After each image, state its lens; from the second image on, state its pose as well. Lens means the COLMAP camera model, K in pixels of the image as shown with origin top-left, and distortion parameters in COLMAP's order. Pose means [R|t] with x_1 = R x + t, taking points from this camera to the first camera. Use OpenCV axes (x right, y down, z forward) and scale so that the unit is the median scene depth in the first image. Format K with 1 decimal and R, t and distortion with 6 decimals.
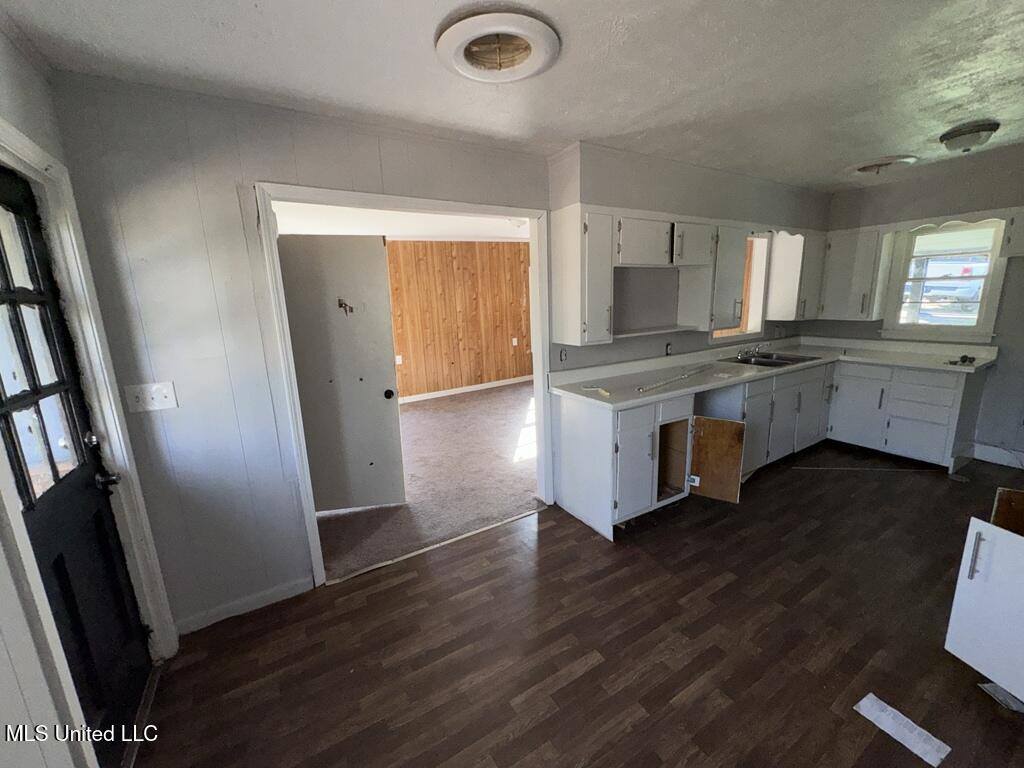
lens RADIAL K [[409.2, 0, 512.0], [0, 409.2, 384.0], [0, 0, 1]] dist [0.000711, 0.000036]
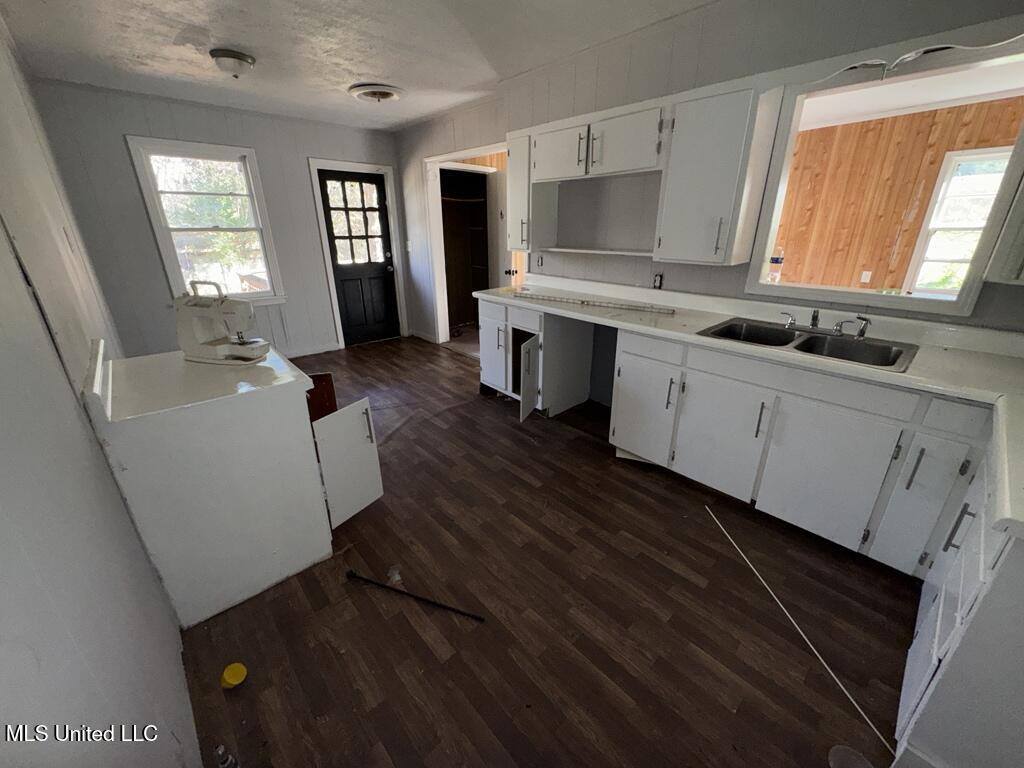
lens RADIAL K [[409.2, 0, 512.0], [0, 409.2, 384.0], [0, 0, 1]] dist [0.000711, 0.000036]
pose [[0.192535, 0.395181, -0.898199, 1.449743], [-0.198946, 0.912036, 0.358624, -0.168896], [0.960911, 0.109645, 0.254219, 0.697420]]
